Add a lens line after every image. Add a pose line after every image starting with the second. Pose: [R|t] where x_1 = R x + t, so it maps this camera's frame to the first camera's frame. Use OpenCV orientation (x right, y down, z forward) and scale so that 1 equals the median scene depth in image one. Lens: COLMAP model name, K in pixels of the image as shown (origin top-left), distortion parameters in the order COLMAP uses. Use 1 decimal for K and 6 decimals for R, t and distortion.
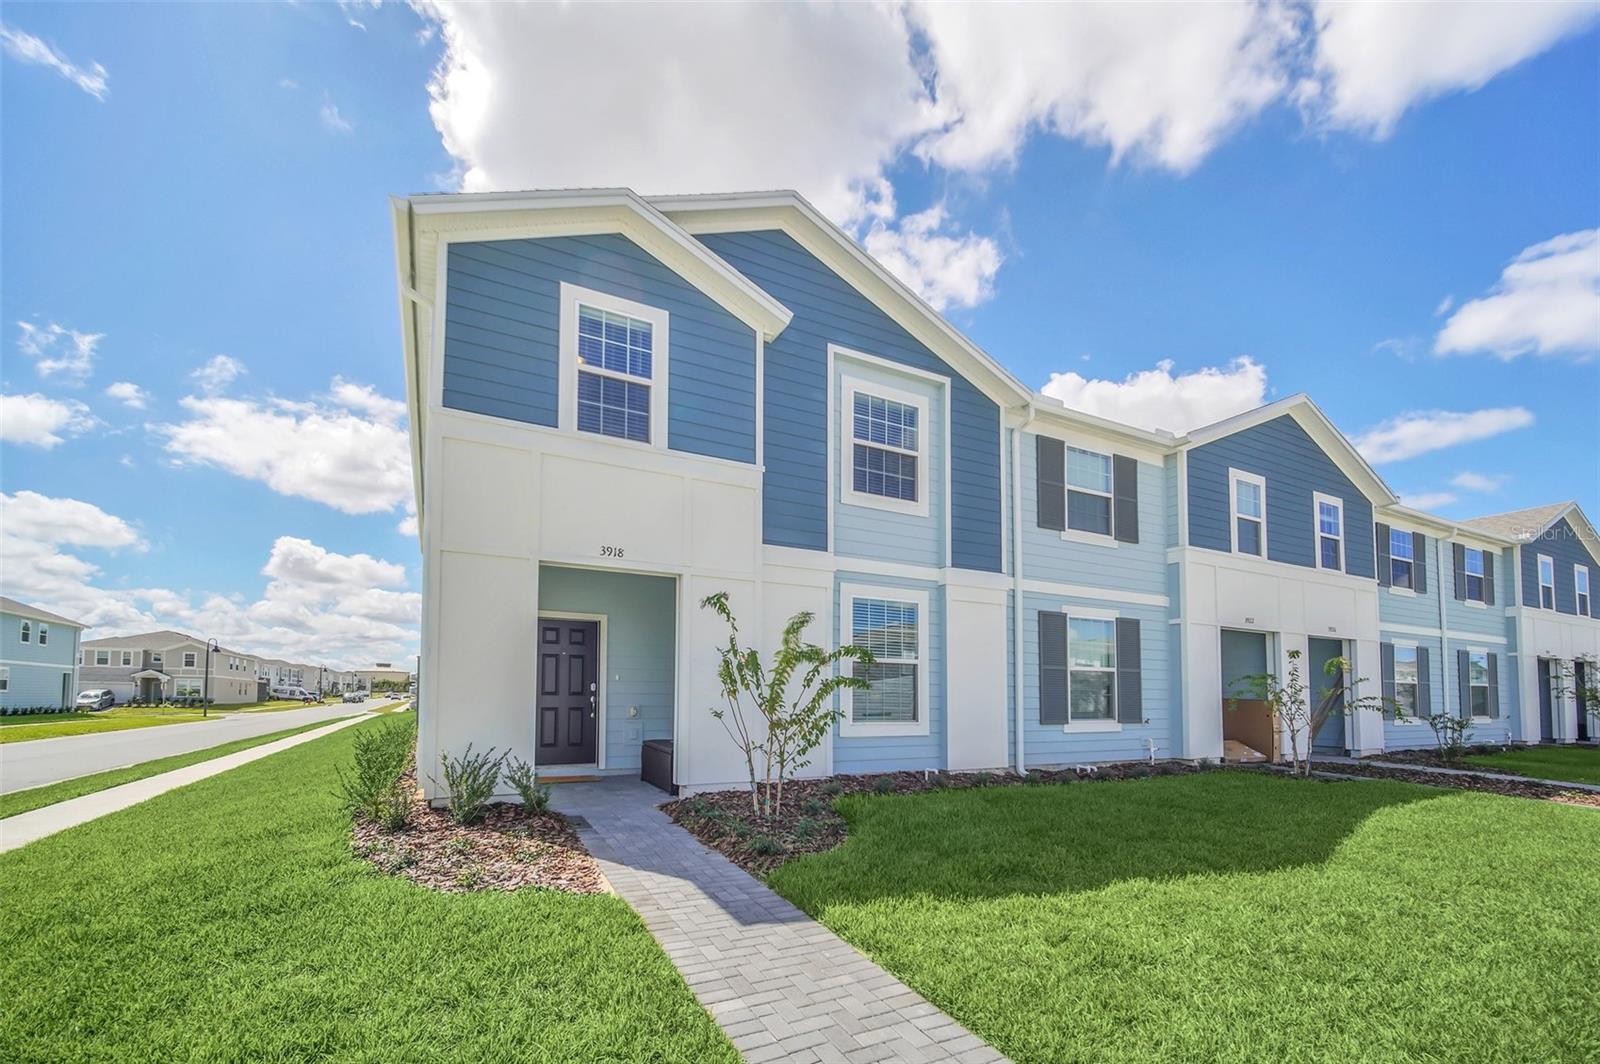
lens RADIAL K [[648.9, 0, 762.6], [0, 648.9, 530.9], [0, 0, 1]] dist [-0.001804, -0.000118]
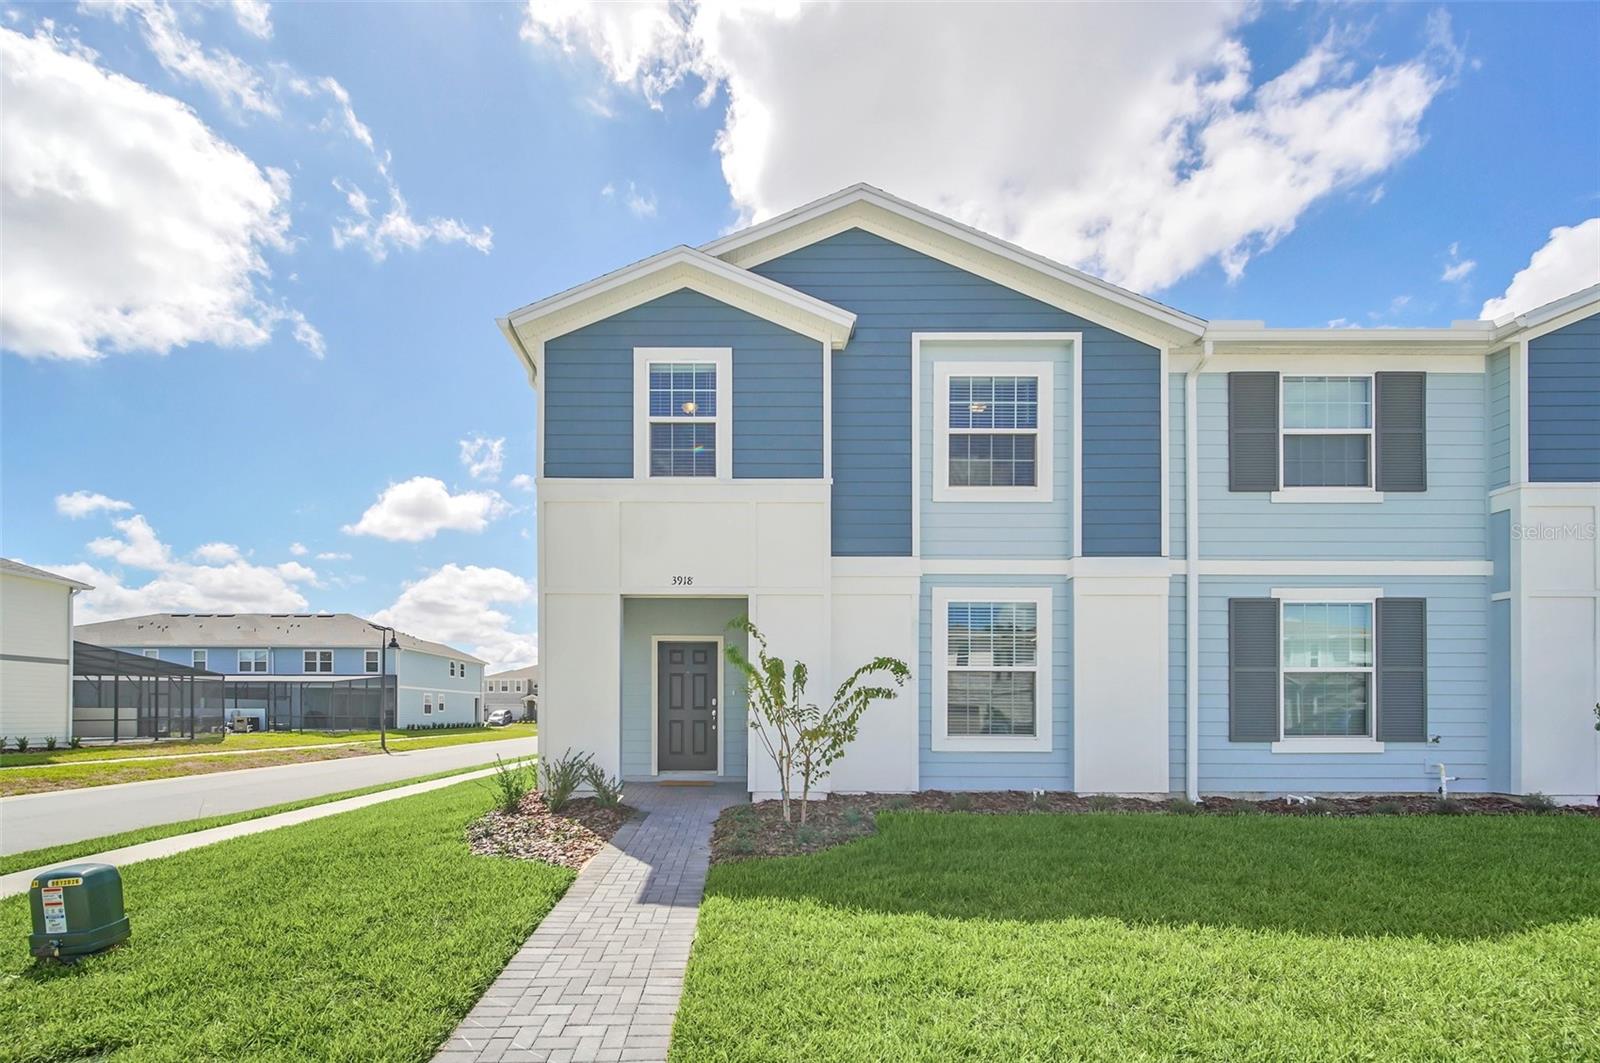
lens RADIAL K [[695.6, 0, 794.9], [0, 695.6, 550.0], [0, 0, 1]] dist [-0.001180, 0.000365]
pose [[0.888087, -0.111023, -0.446067, 0.349041], [0.119120, 0.992830, -0.009950, 0.010824], [0.443973, -0.044299, 0.894944, 0.014052]]
